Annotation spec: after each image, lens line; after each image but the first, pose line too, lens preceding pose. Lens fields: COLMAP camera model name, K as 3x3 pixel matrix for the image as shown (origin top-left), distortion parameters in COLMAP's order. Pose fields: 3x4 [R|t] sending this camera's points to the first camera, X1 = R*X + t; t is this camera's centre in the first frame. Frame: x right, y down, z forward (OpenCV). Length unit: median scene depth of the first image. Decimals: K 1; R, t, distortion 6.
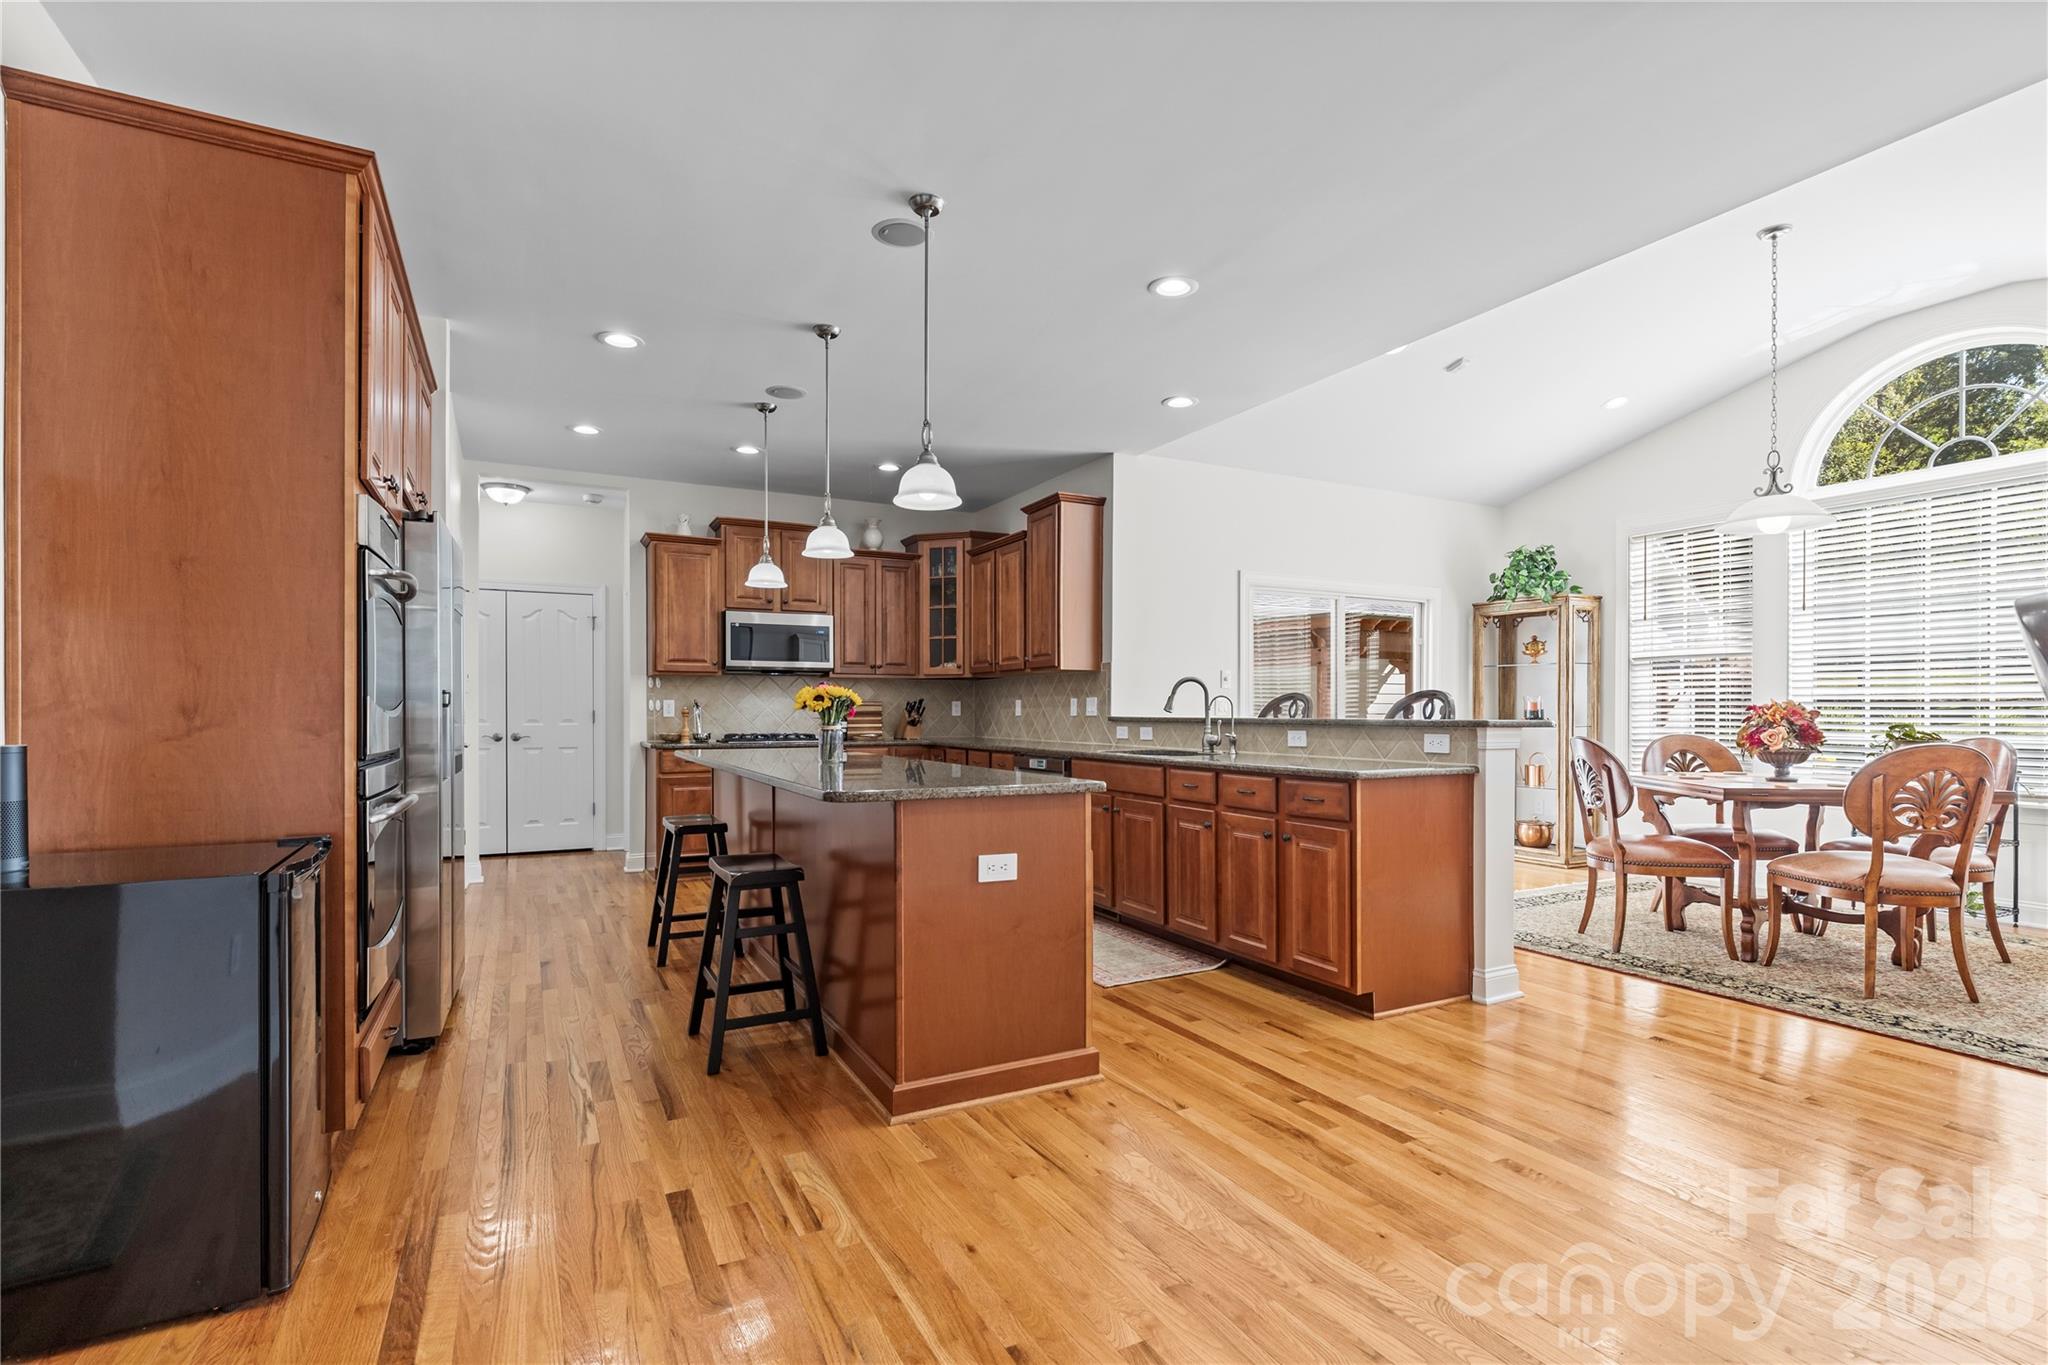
lens RADIAL K [[965.4, 0, 1029.7], [0, 965.4, 706.1], [0, 0, 1]] dist [-0.000108, -0.000007]
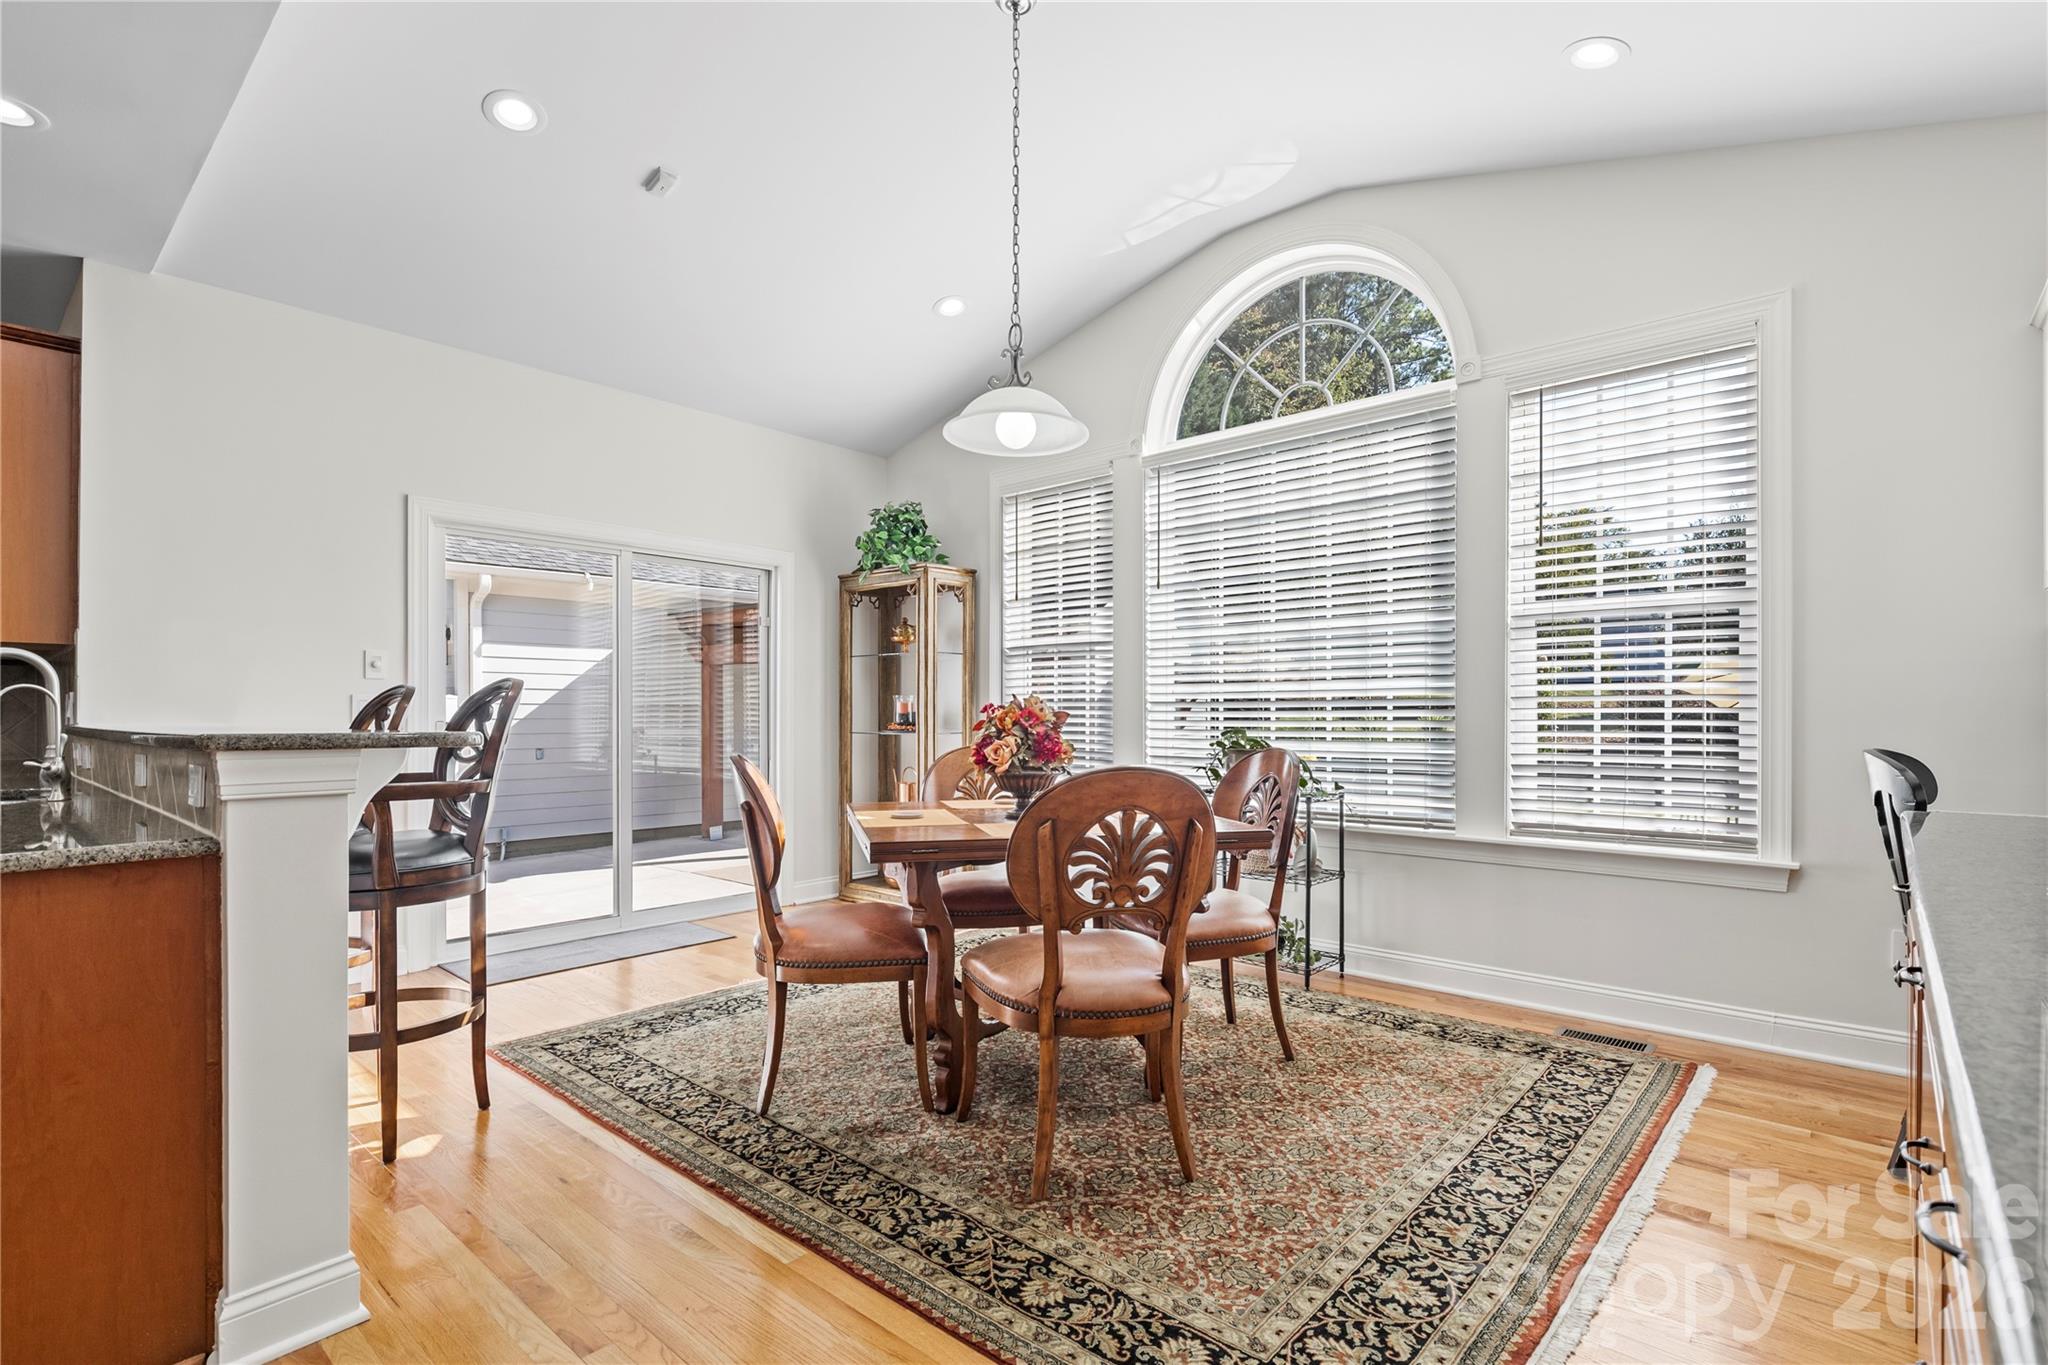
lens RADIAL K [[974.7, 0, 1024.7], [0, 974.7, 710.7], [0, 0, 1]] dist [-0.002482, -0.000725]
pose [[0.933265, -0.002376, 0.359182, 0.562745], [0.002604, 0.999997, -0.000151, 0.004219], [-0.359180, 0.001077, 0.933268, 0.388514]]
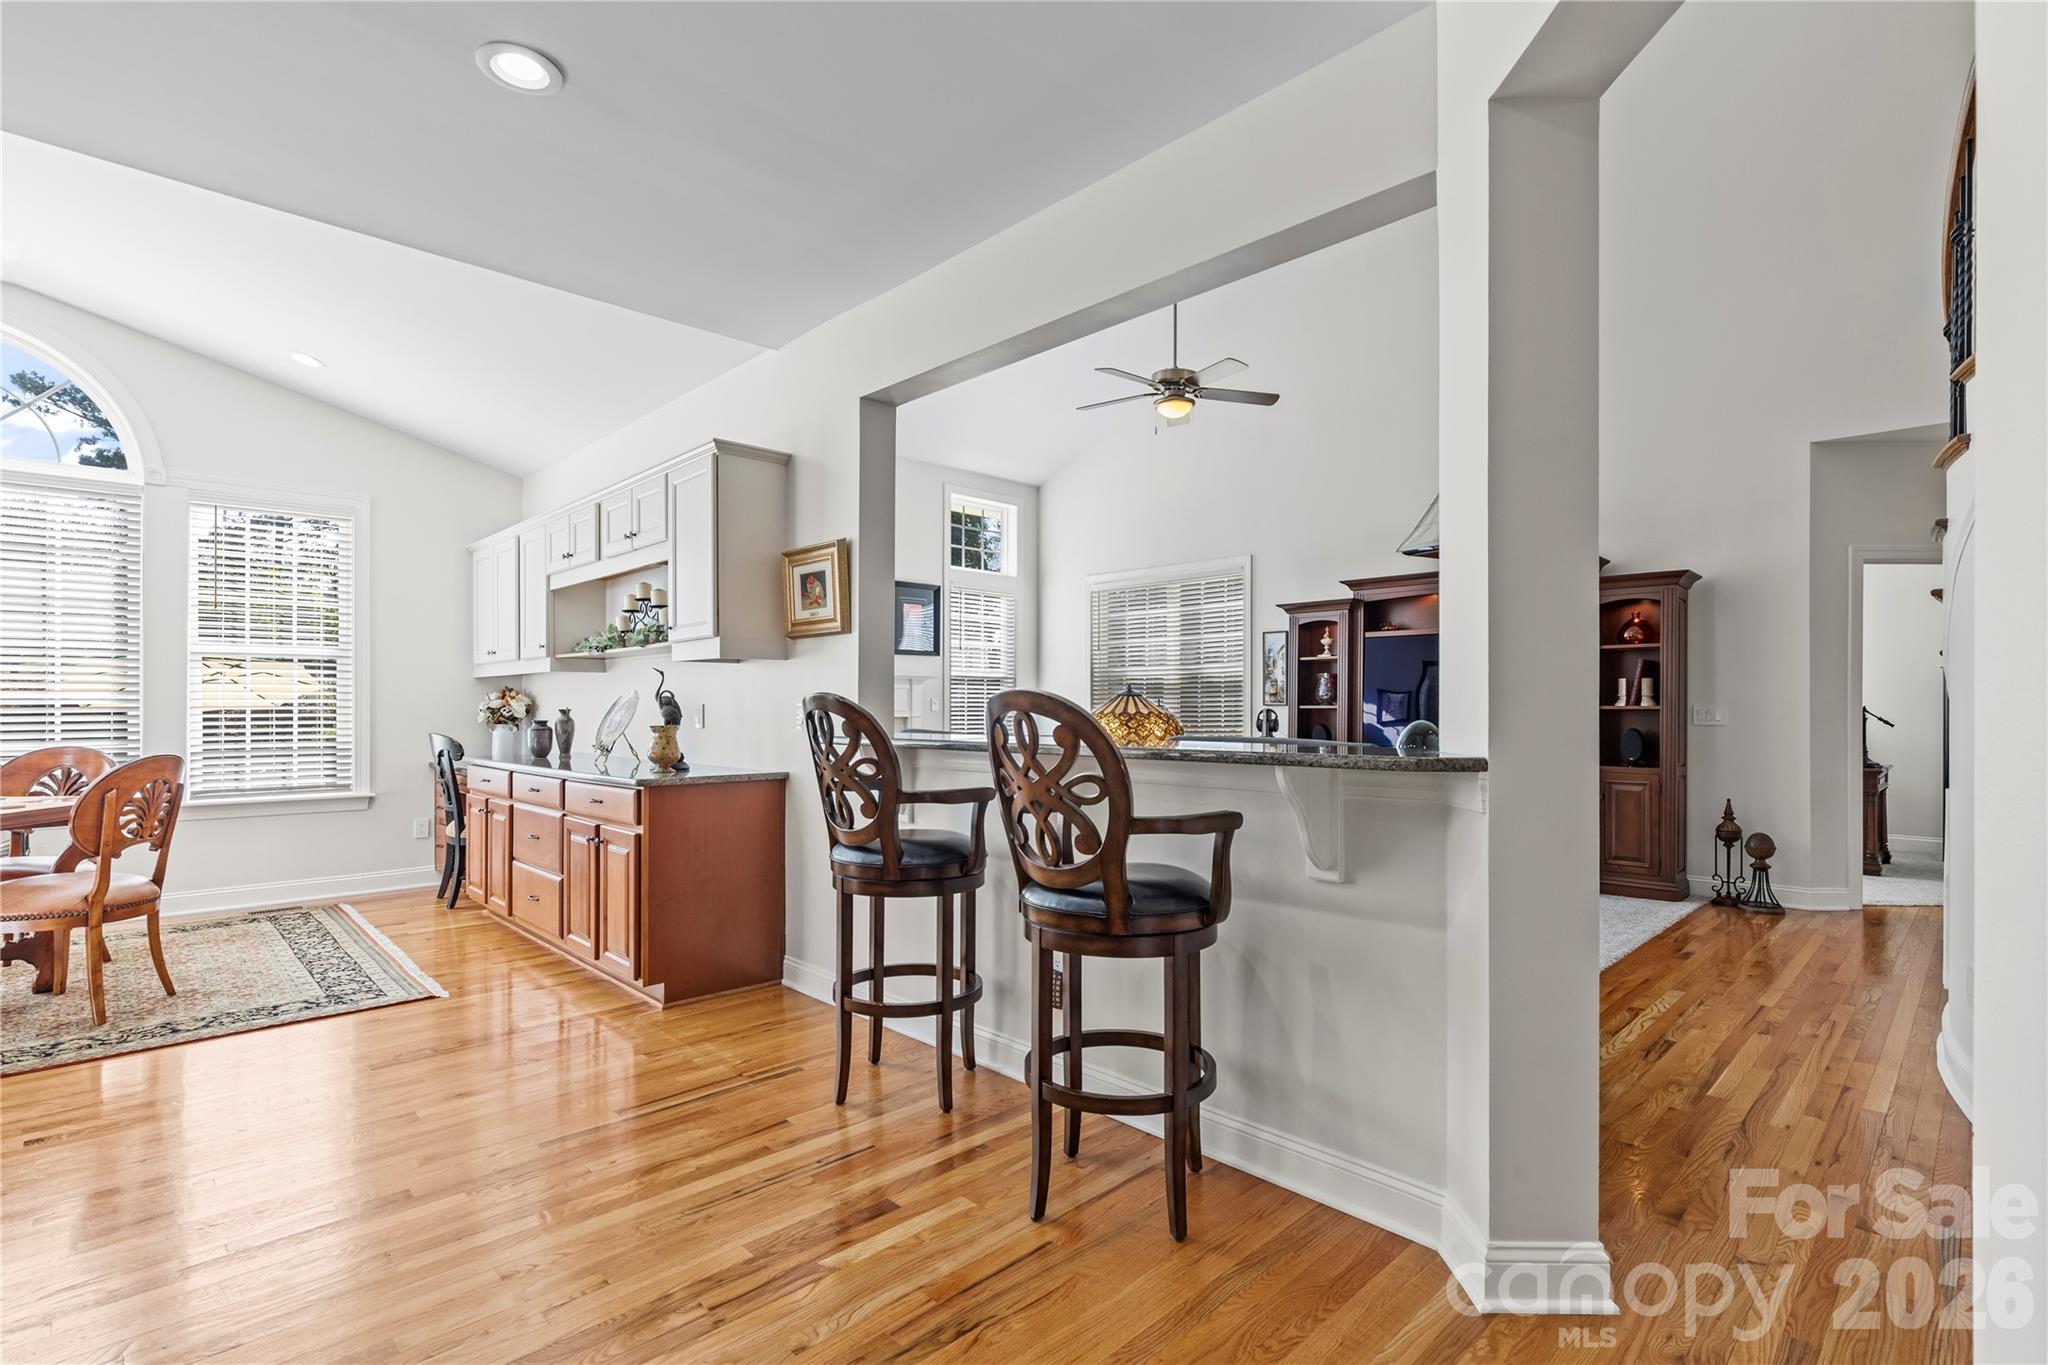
lens RADIAL K [[965.4, 0, 1029.7], [0, 965.4, 706.1], [0, 0, 1]] dist [-0.000108, -0.000007]
pose [[-0.281540, -0.003986, 0.959541, -0.264853], [-0.004515, 0.999986, 0.002829, -0.016510], [-0.959539, -0.003536, -0.281554, 0.334932]]
